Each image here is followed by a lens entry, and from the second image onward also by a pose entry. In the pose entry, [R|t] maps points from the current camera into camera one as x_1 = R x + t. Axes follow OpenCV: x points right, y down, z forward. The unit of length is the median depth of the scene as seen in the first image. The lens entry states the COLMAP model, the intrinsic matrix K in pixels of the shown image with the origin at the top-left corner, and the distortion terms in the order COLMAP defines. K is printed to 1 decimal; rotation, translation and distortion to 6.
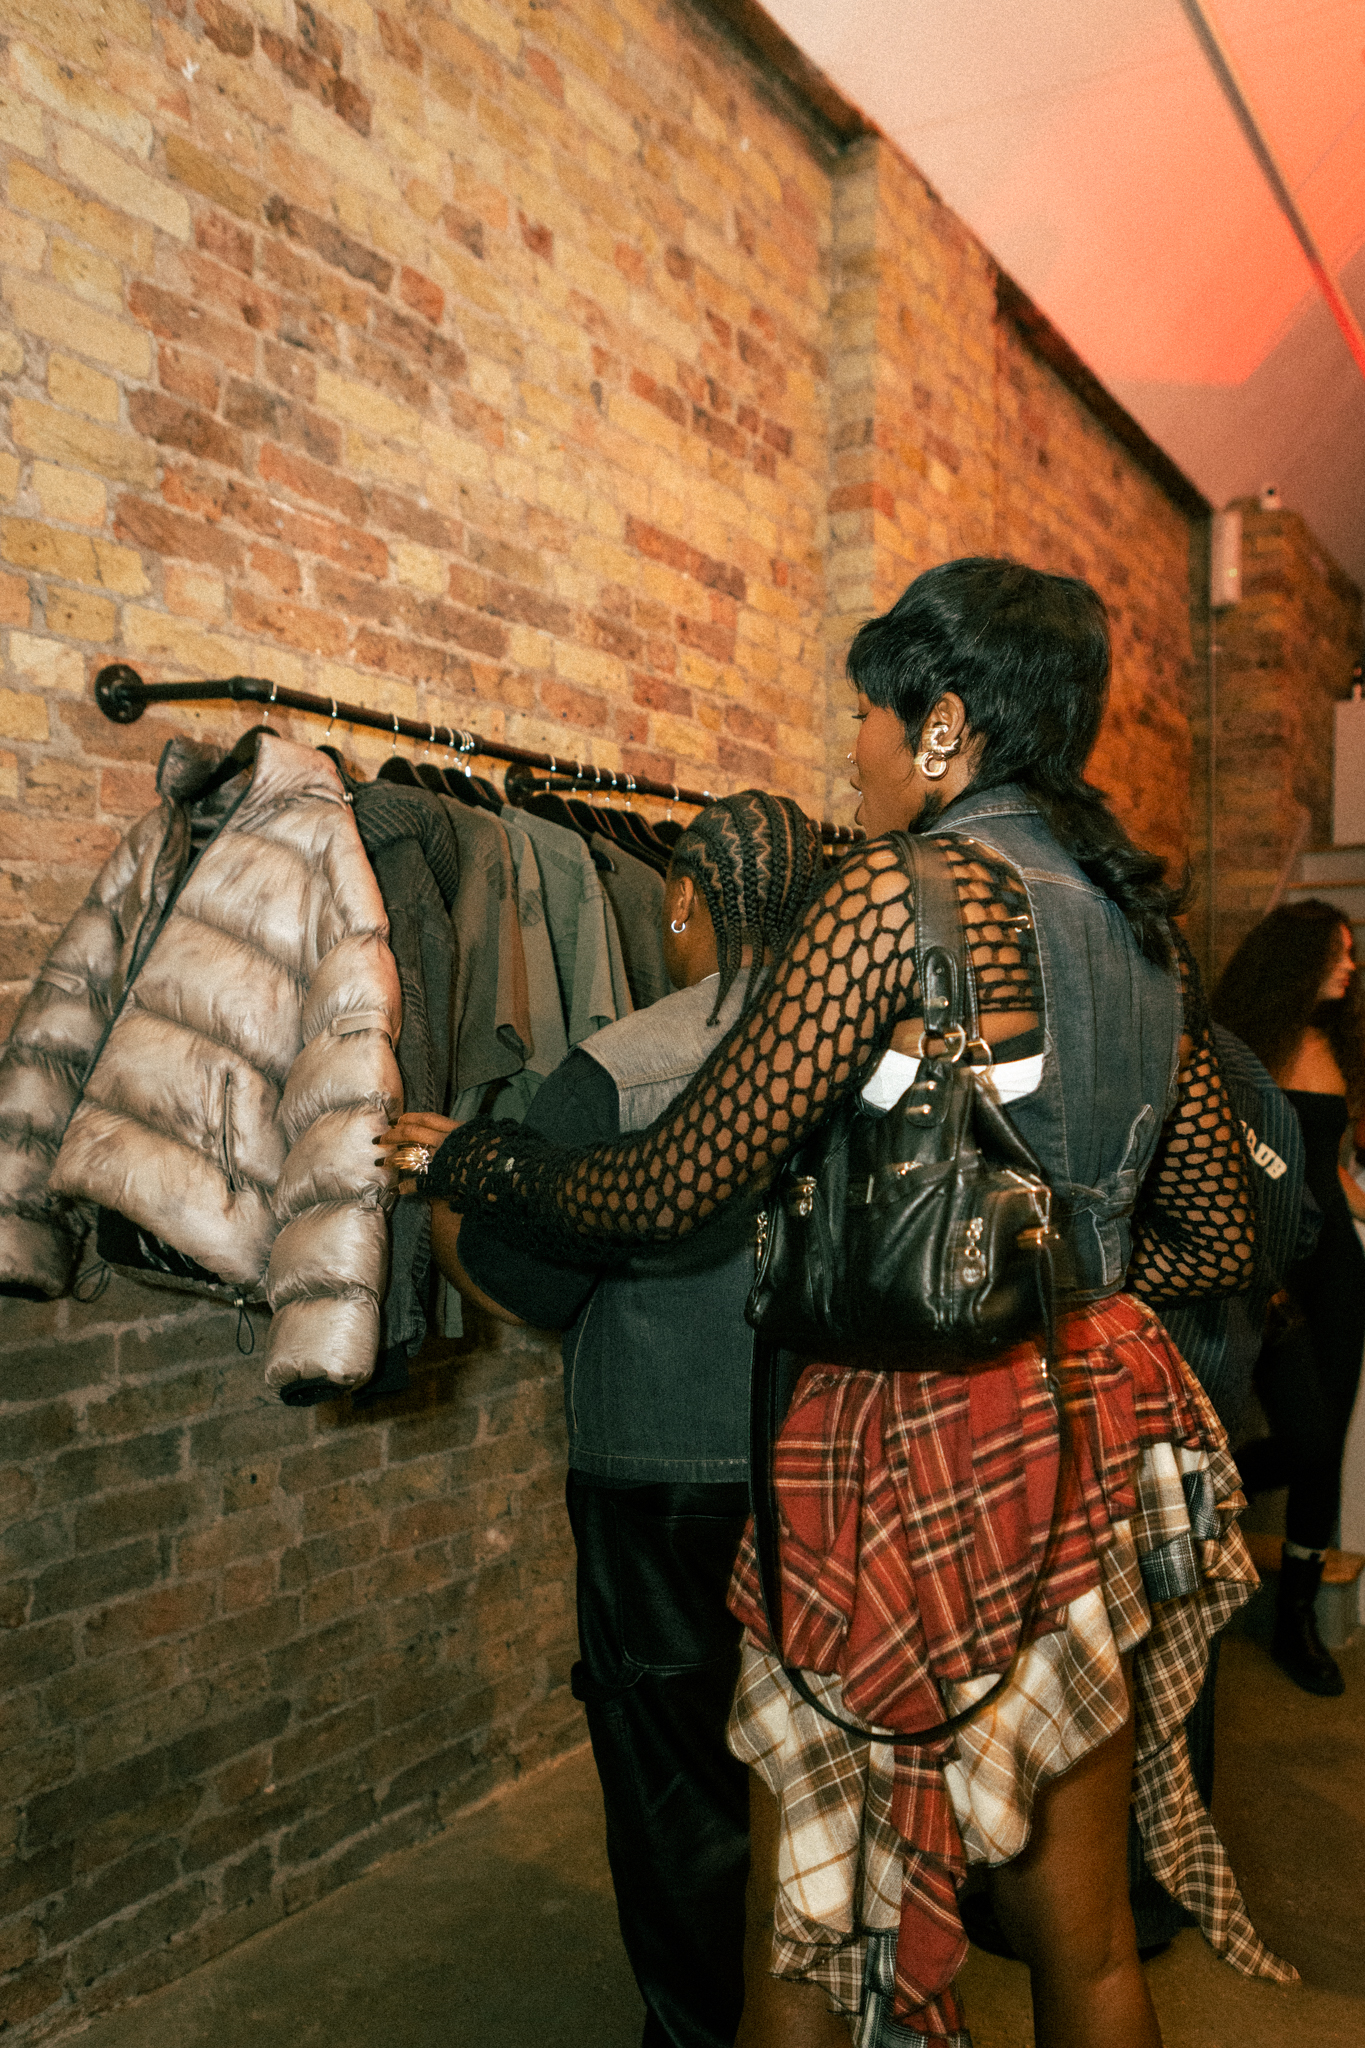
lens RADIAL K [[1579.2, 0, 682.5], [0, 1579.2, 1024.0], [0, 0, 1]] dist [-0.011279, -0.003804]
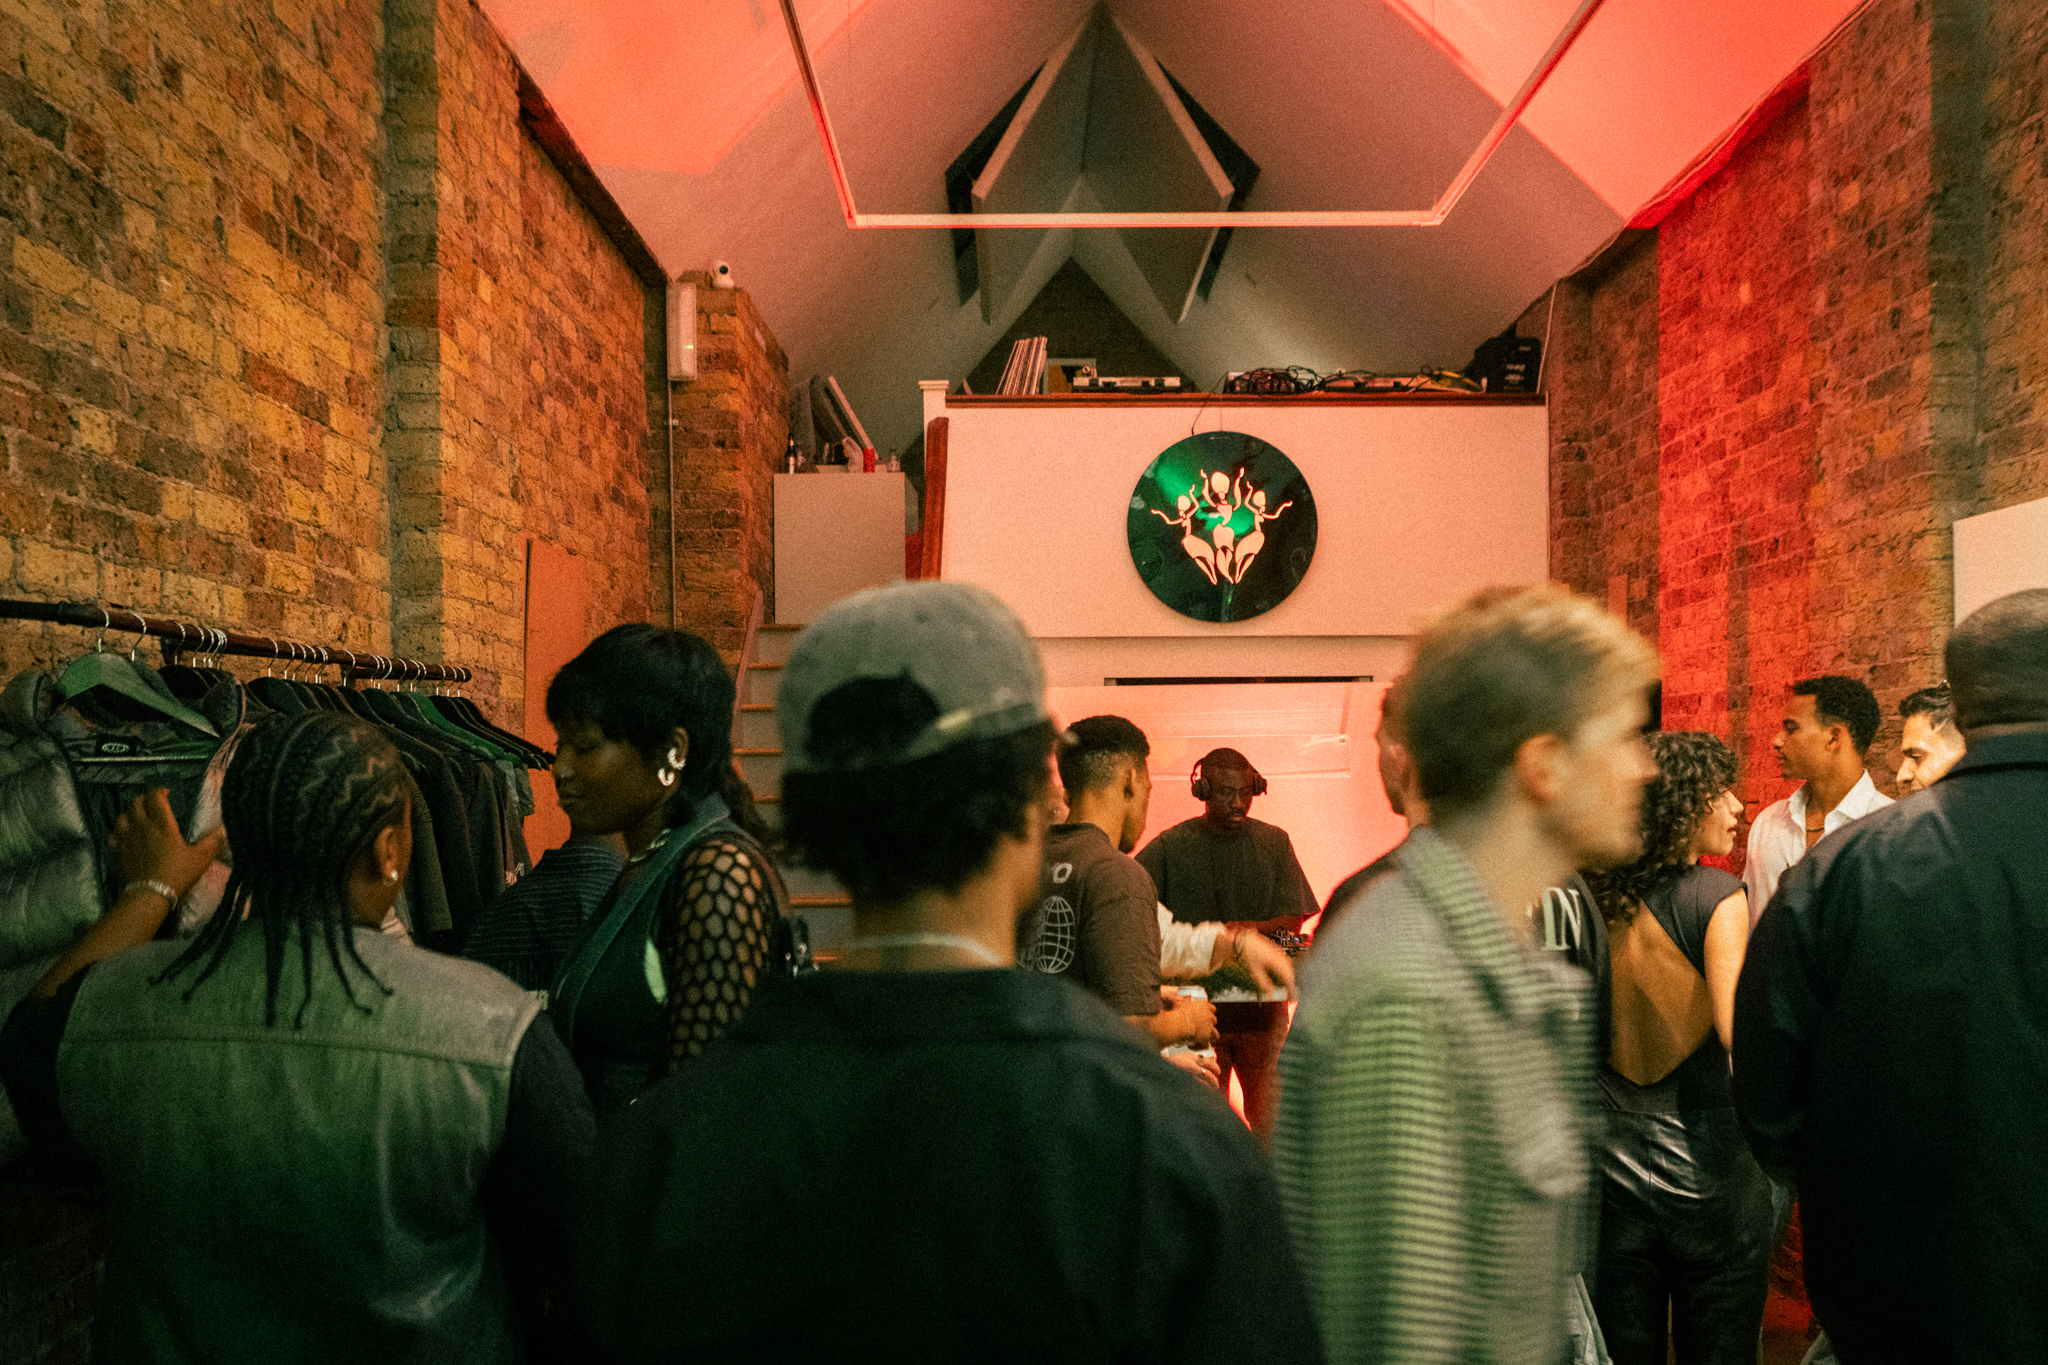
lens RADIAL K [[1864.3, 0, 1024.0], [0, 1864.3, 682.5], [0, 0, 1]] dist [0.006406, 0.007025]
pose [[0.842061, 0.004477, 0.539363, -0.243007], [0.018024, 0.999174, -0.036434, -0.065447], [-0.539081, 0.040401, 0.841285, -0.215625]]
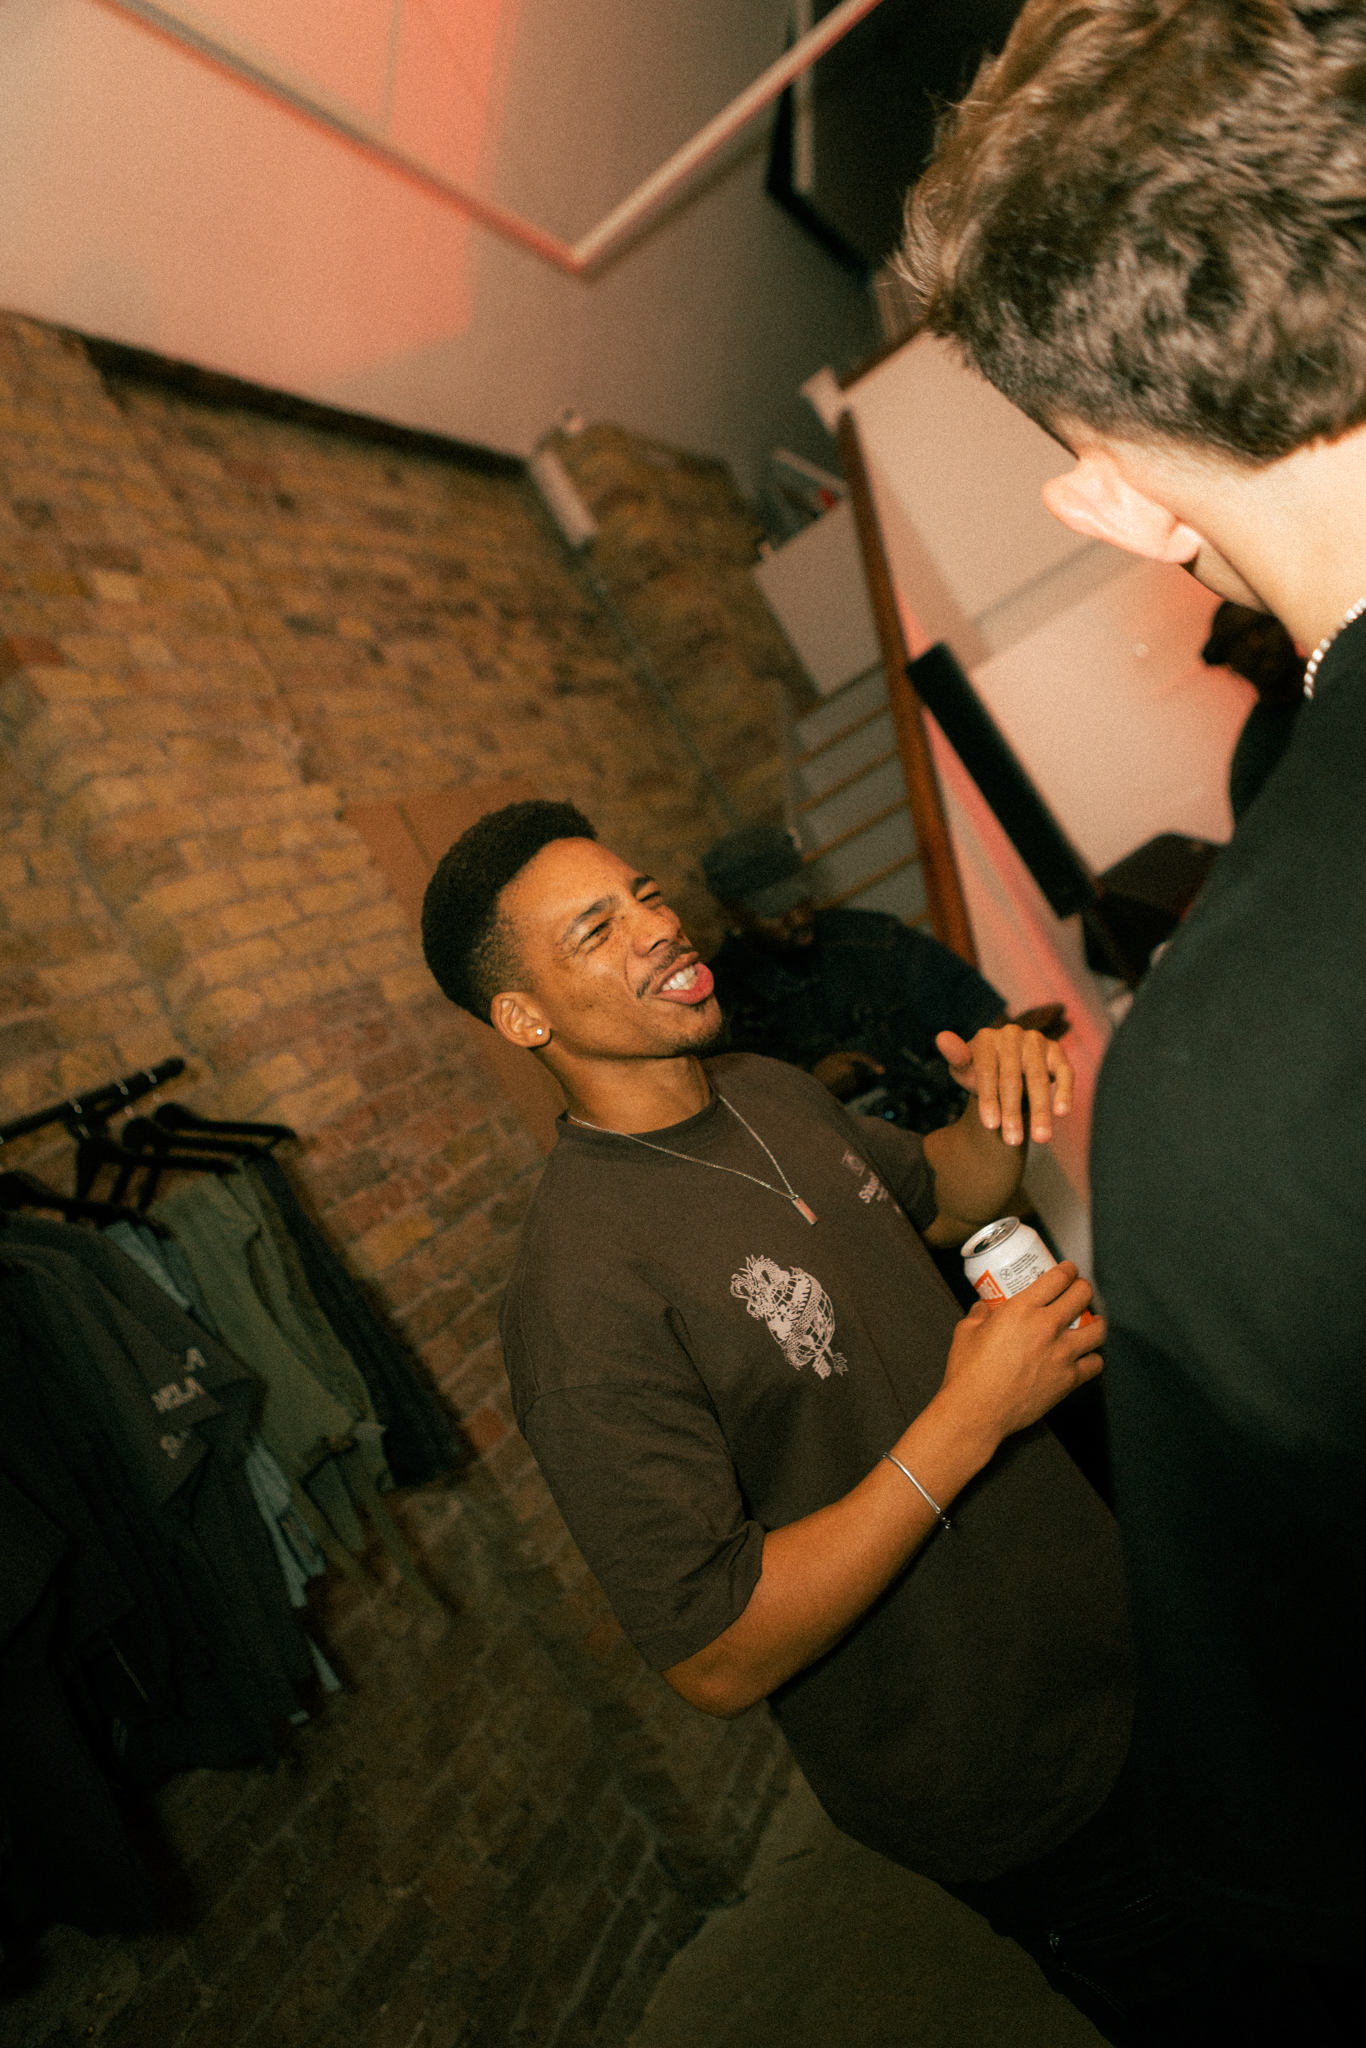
lens RADIAL K [[1485.0, 0, 683.0], [0, 1485.0, 1024.0], [0, 0, 1]] dist [-0.003136, -0.001219]
pose [[0.840955, -0.518164, 0.155886, 0.231431], [0.520407, 0.853415, 0.029316, -0.027254], [-0.148226, 0.056470, 0.987340, 0.270783]]
